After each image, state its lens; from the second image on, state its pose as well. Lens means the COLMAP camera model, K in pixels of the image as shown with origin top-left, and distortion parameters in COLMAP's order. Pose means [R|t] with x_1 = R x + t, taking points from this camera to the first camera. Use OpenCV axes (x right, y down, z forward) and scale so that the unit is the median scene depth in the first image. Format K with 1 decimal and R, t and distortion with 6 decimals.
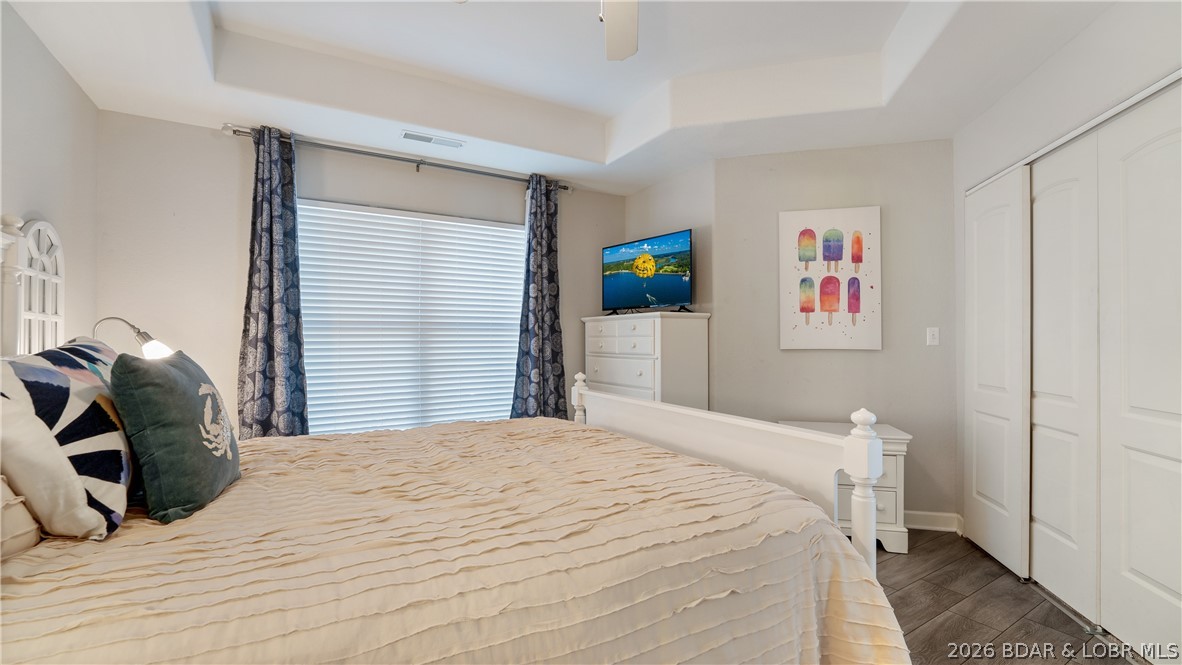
lens RADIAL K [[494.4, 0, 588.0], [0, 494.4, 331.5], [0, 0, 1]] dist [-0.003688, 0.000154]
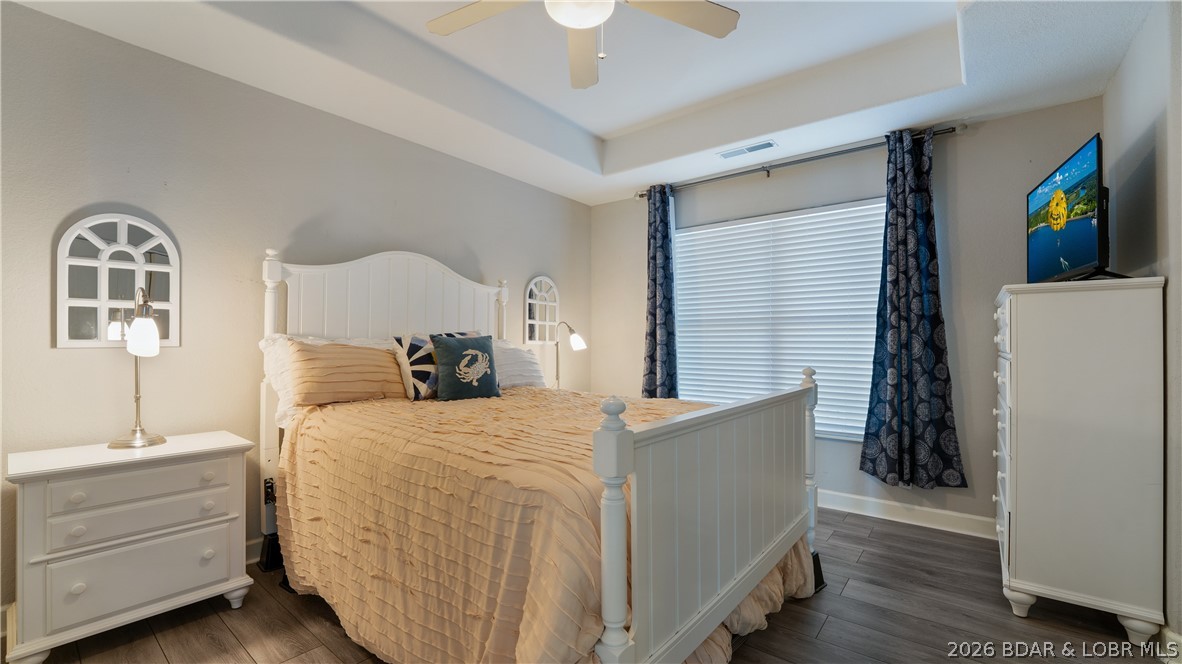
lens RADIAL K [[498.7, 0, 590.9], [0, 498.7, 333.1], [0, 0, 1]] dist [-0.002321, 0.000224]
pose [[0.361846, -0.013877, -0.932135, 0.594959], [0.009668, 0.999891, -0.011133, 0.026350], [0.932188, -0.004983, 0.361941, 0.284943]]
